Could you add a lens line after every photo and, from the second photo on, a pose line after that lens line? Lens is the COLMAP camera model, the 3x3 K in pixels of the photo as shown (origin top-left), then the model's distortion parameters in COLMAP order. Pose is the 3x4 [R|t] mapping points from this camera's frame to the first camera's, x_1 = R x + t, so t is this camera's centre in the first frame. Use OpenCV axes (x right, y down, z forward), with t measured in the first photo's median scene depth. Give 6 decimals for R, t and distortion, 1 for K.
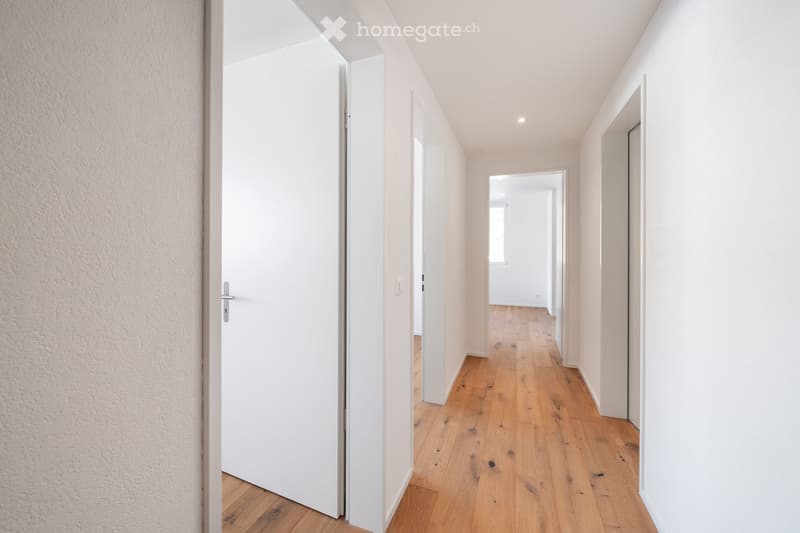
lens RADIAL K [[365.5, 0, 402.0], [0, 365.5, 262.0], [0, 0, 1]] dist [0.001606, 0.000268]
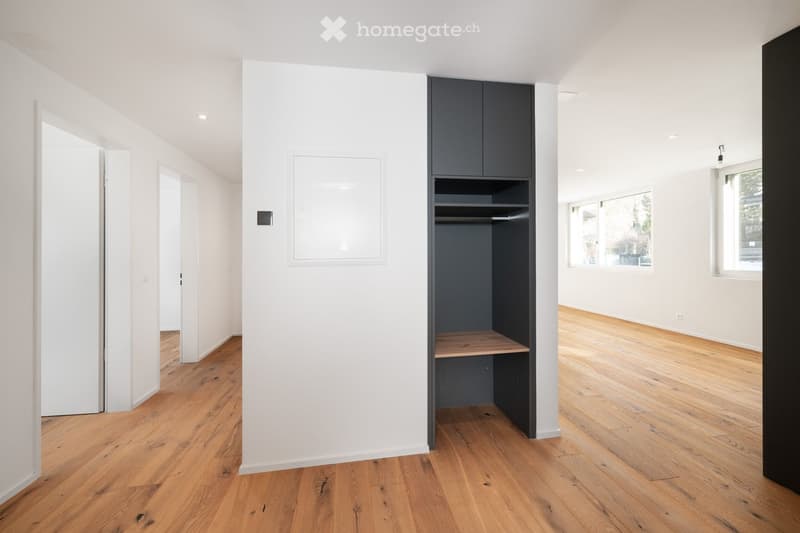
lens RADIAL K [[343.7, 0, 402.0], [0, 343.7, 255.4], [0, 0, 1]] dist [0.002422, 0.000287]
pose [[0.860619, -0.010287, 0.509146, 0.222171], [0.028168, 0.999227, -0.027426, 0.049445], [-0.508470, 0.037945, 0.860243, -1.085821]]
